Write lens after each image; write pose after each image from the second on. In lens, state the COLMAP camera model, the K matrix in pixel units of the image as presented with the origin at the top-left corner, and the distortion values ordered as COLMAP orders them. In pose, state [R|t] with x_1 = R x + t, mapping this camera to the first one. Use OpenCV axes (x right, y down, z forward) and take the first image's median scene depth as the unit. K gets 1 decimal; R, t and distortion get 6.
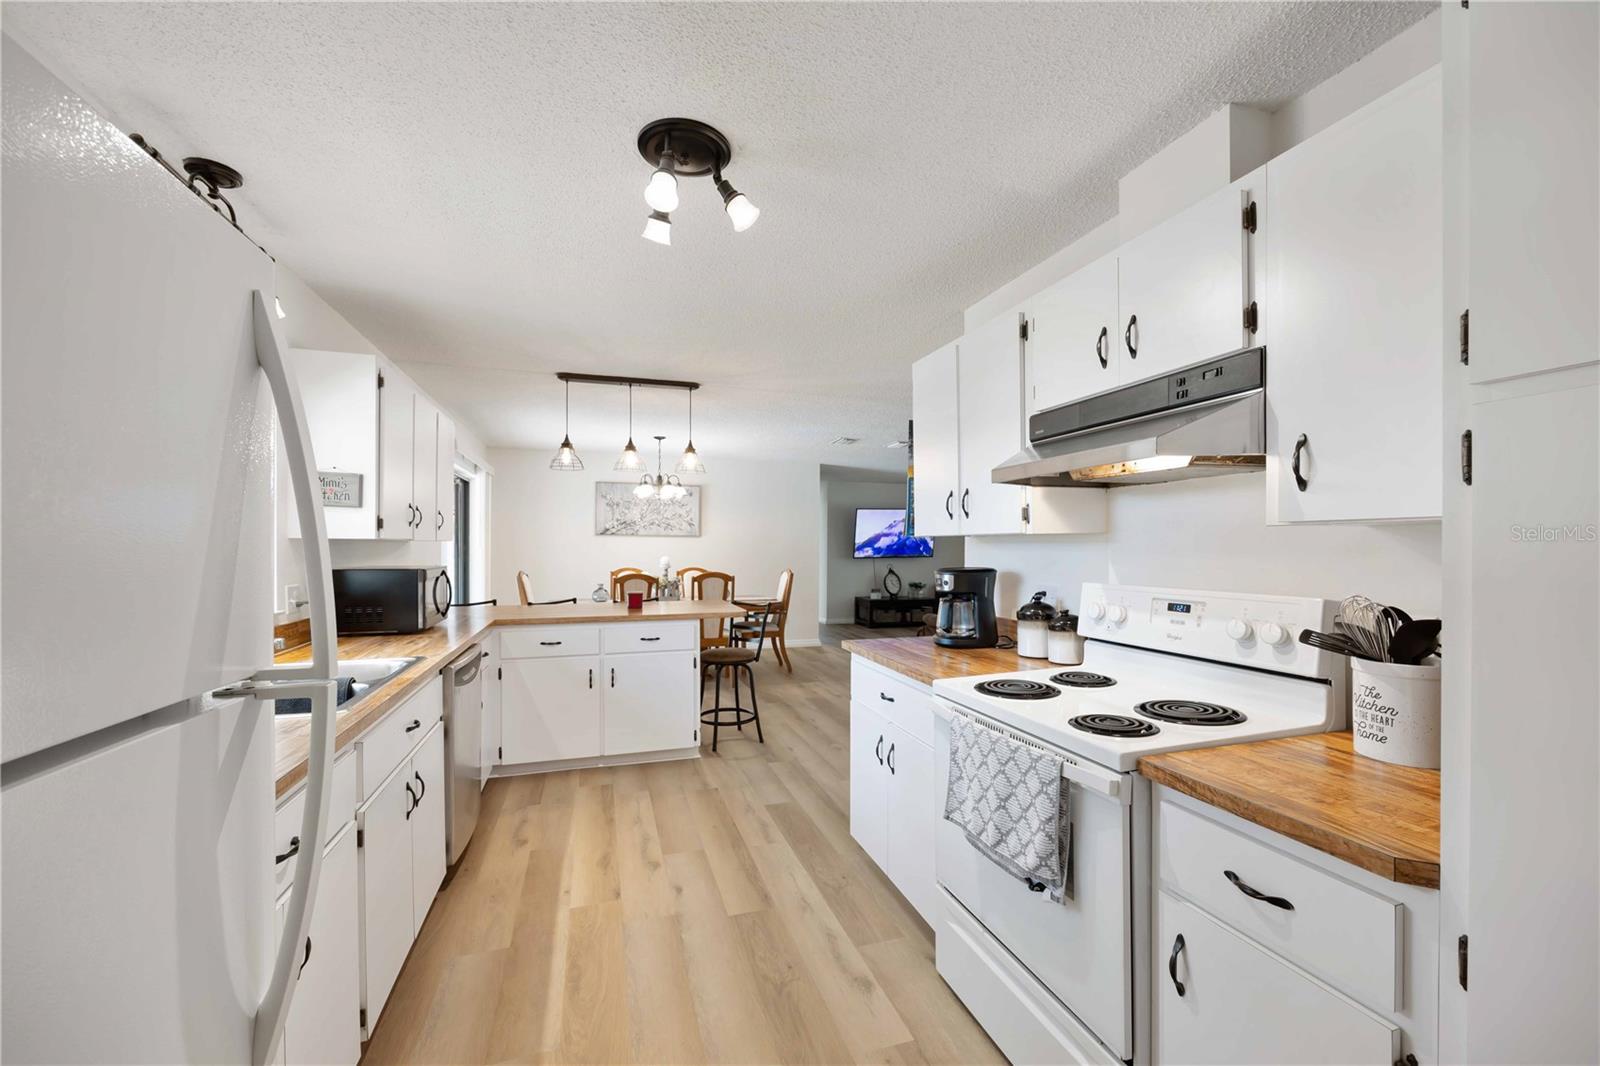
lens RADIAL K [[639.9, 0, 800.4], [0, 639.9, 545.4], [0, 0, 1]] dist [-0.003070, -0.000804]
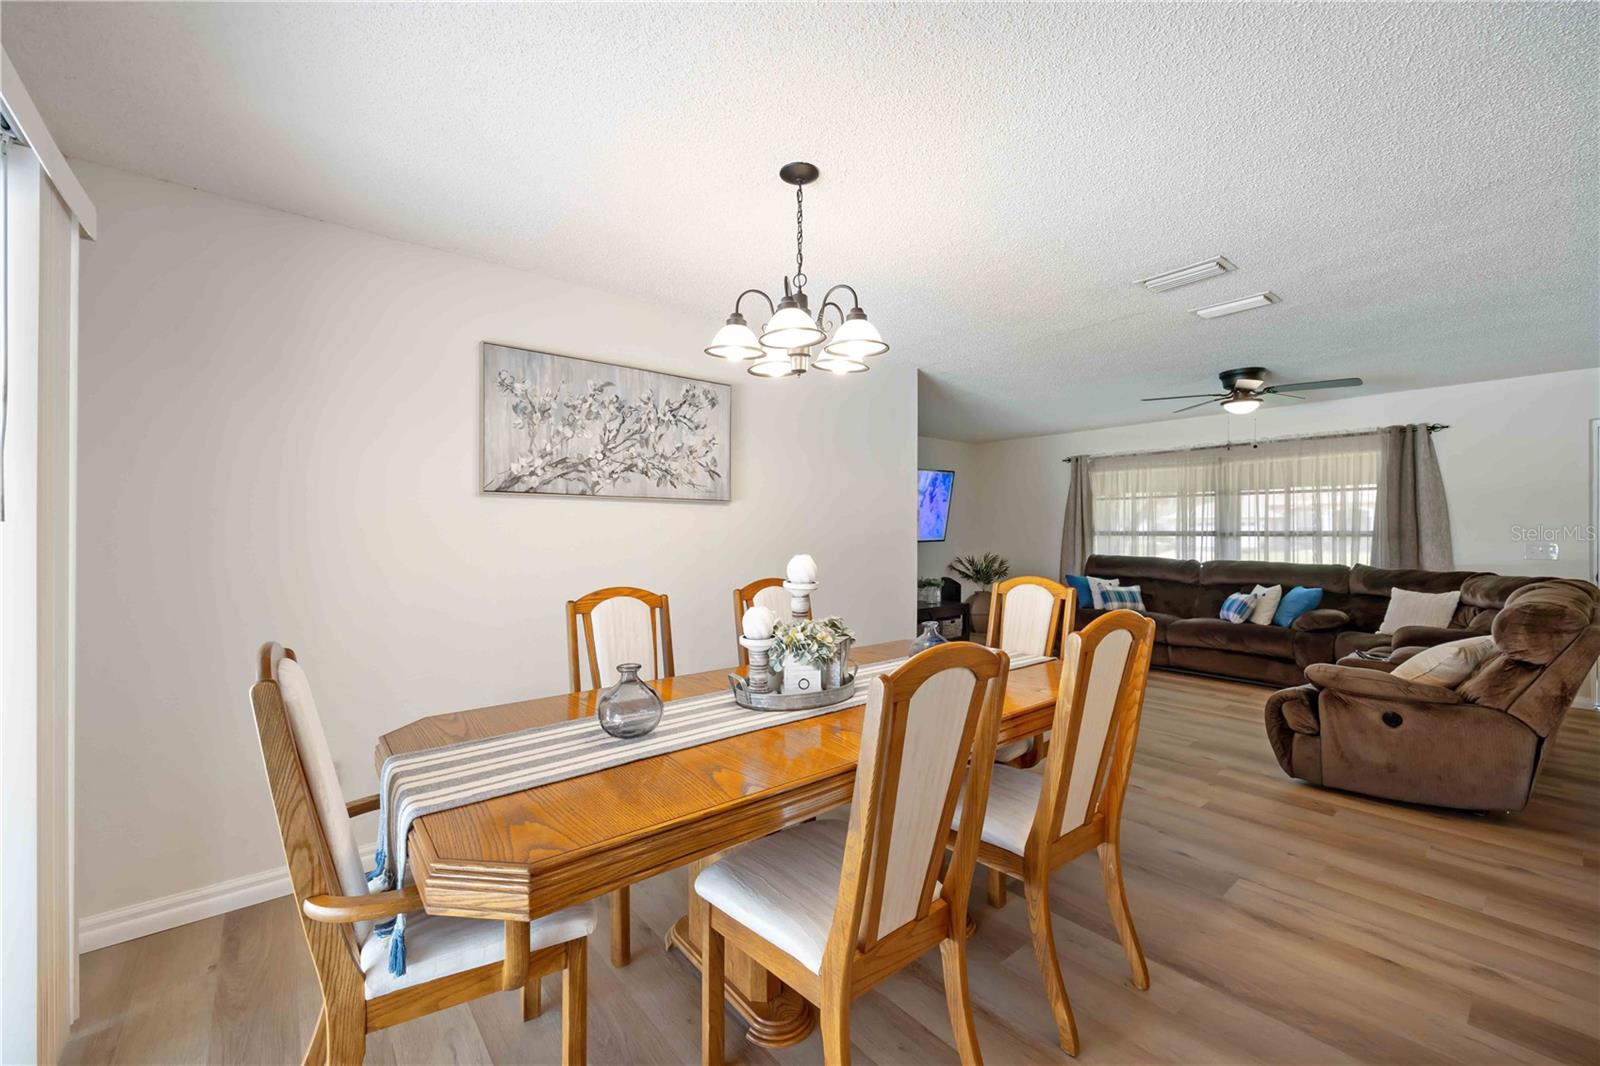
lens RADIAL K [[639.9, 0, 788.6], [0, 639.9, 529.2], [0, 0, 1]] dist [-0.003070, -0.000804]
pose [[0.931539, -0.006233, 0.363589, -0.861837], [0.005304, 0.999980, 0.003555, 0.009734], [-0.363604, -0.001383, 0.931553, 1.810019]]
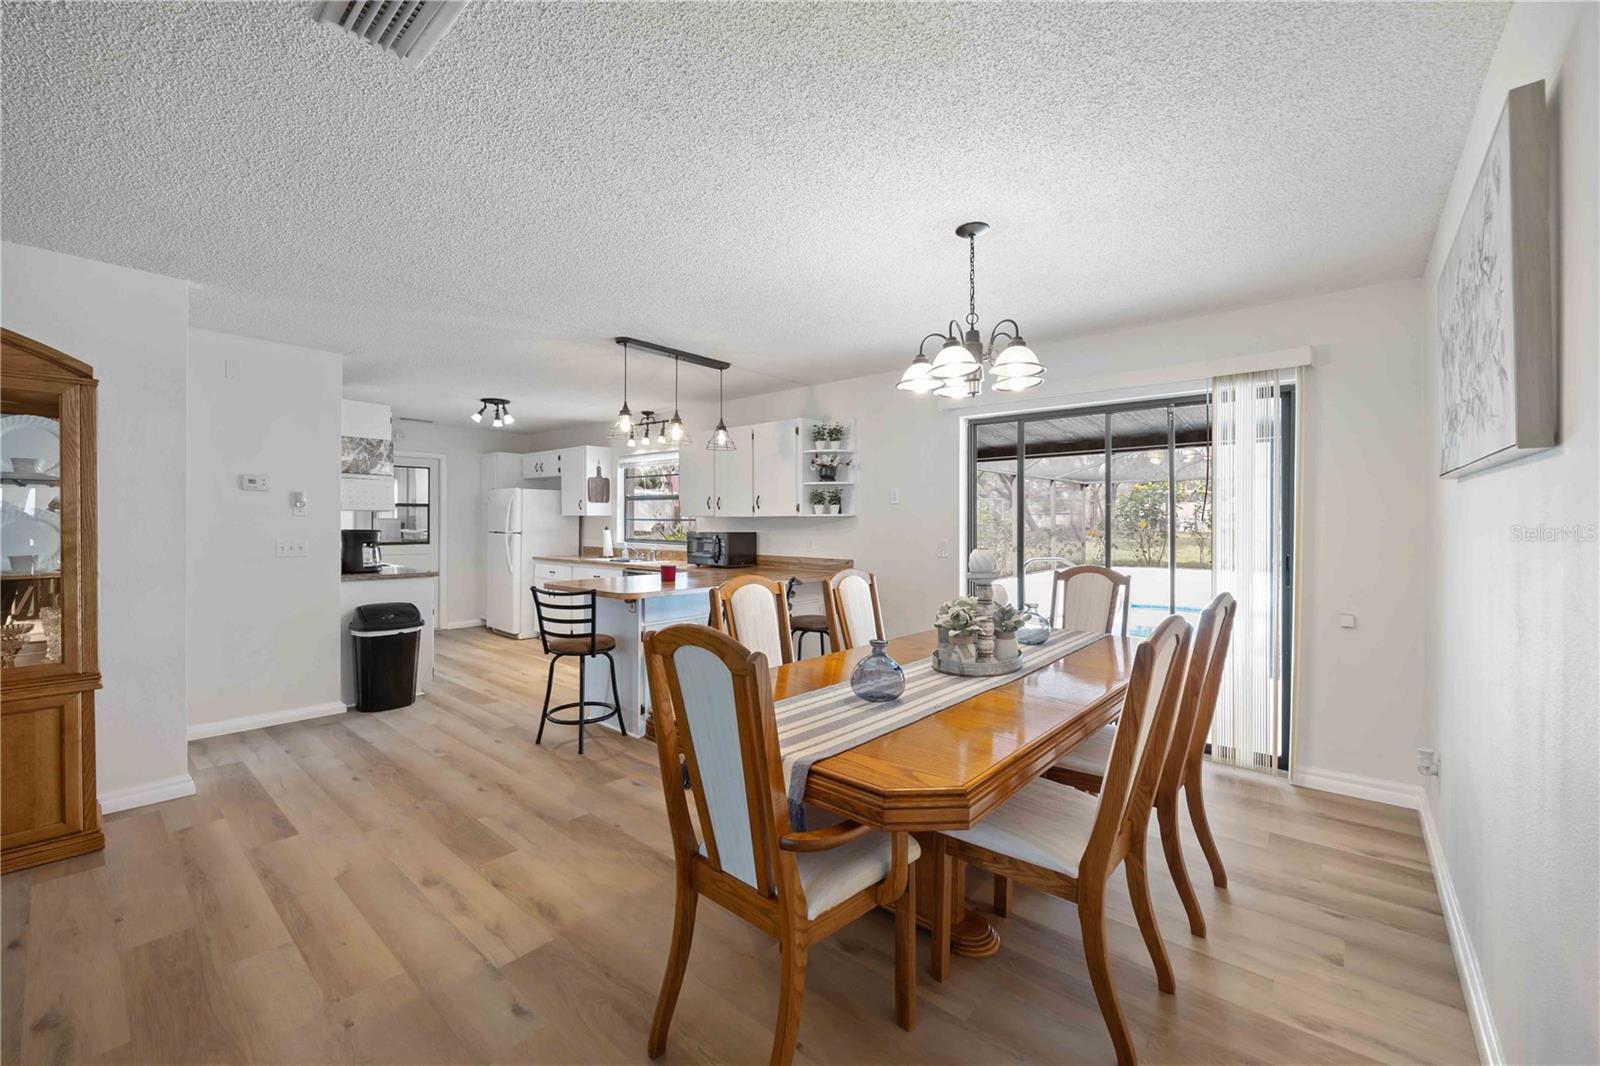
lens RADIAL K [[639.9, 0, 796.0], [0, 639.9, 526.6], [0, 0, 1]] dist [-0.003070, -0.000804]
pose [[-0.850424, -0.003594, -0.526085, 0.166694], [-0.006624, 0.999971, 0.003876, 0.012535], [0.526056, 0.006782, -0.850423, 3.216007]]
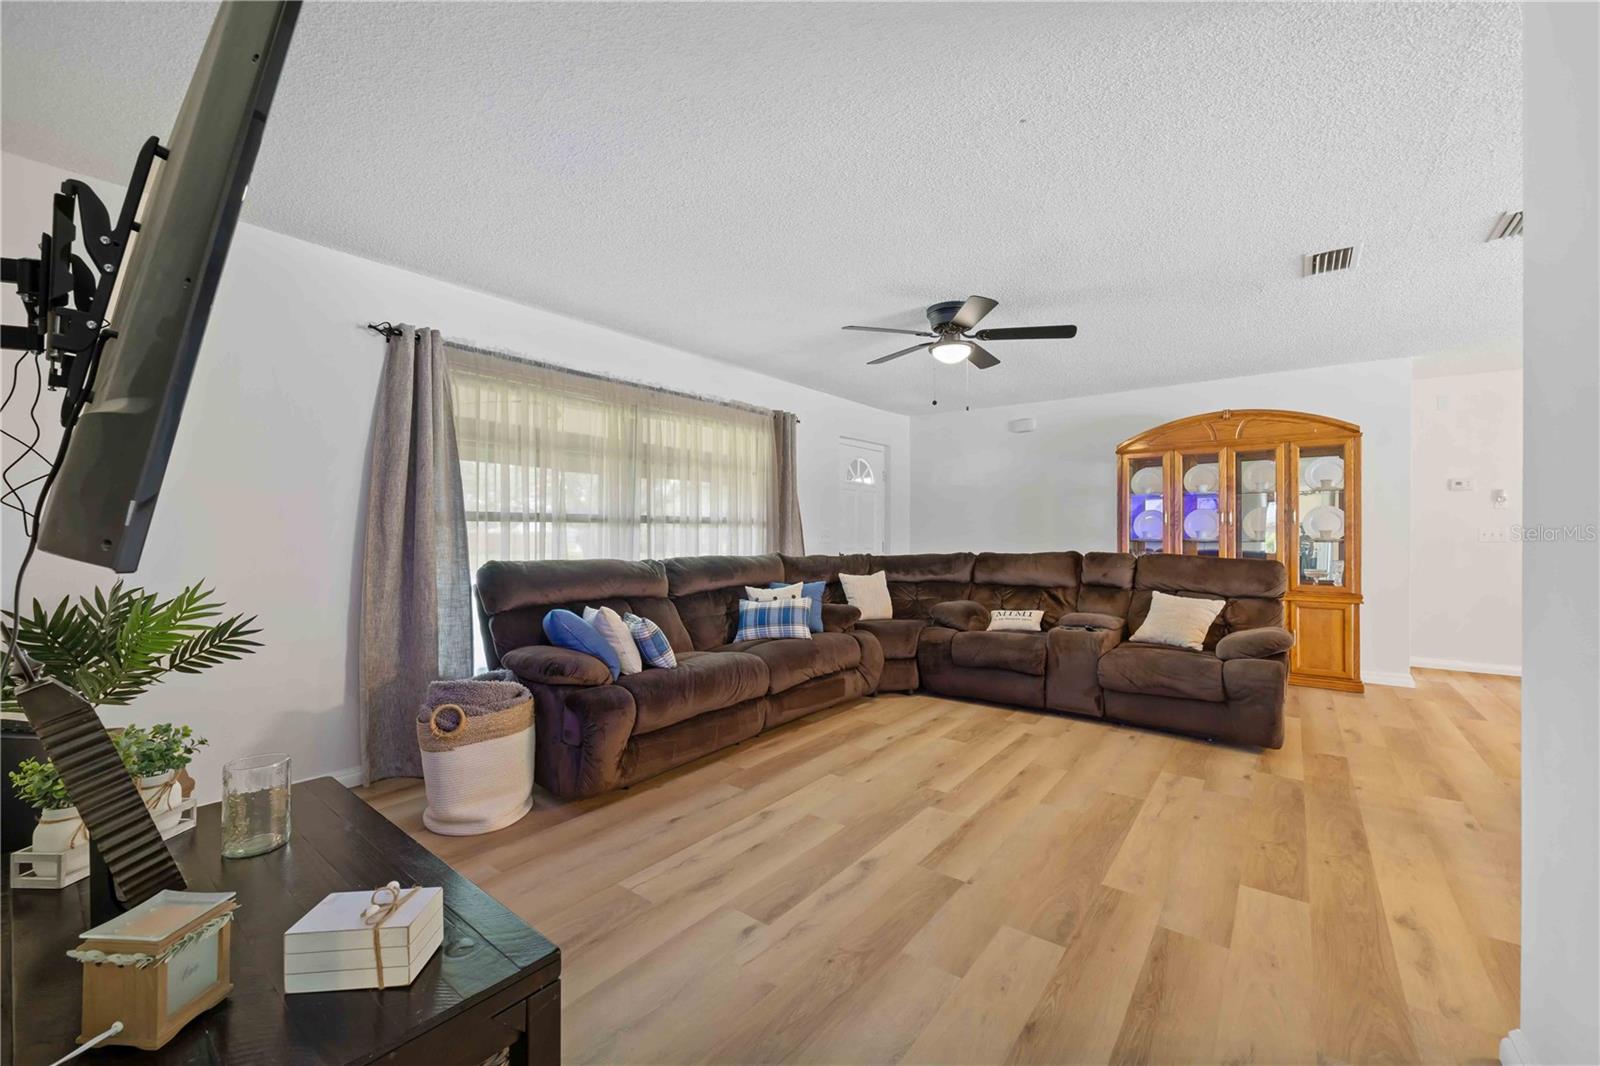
lens RADIAL K [[639.9, 0, 795.0], [0, 639.9, 532.2], [0, 0, 1]] dist [-0.003070, -0.000804]
pose [[-0.569199, -0.004929, 0.822185, 0.006579], [-0.001932, 0.999987, 0.004658, 0.068701], [-0.822198, 0.001063, -0.569201, 4.109728]]
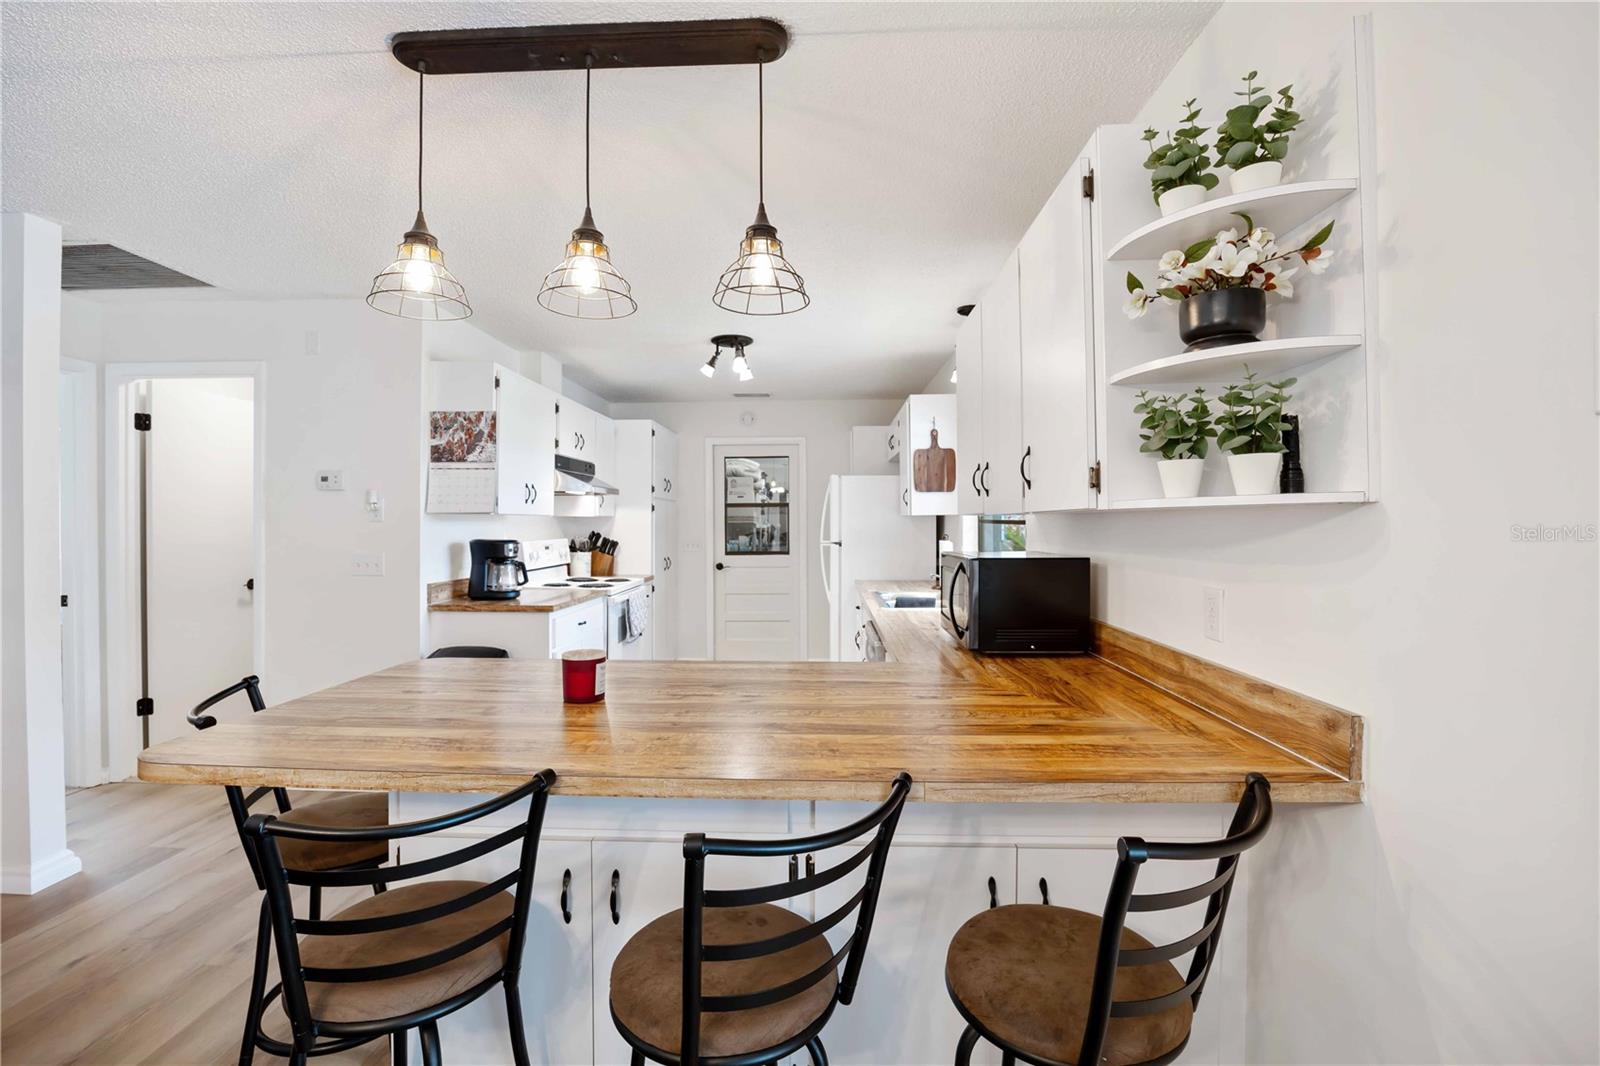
lens RADIAL K [[698.5, 0, 801.5], [0, 698.5, 526.3], [0, 0, 1]] dist [-0.025039, 0.003949]
pose [[-0.942406, -0.003827, 0.334450, -0.821666], [-0.002512, 0.999987, 0.004363, 0.001202], [-0.334463, 0.003272, -0.942403, 2.167970]]
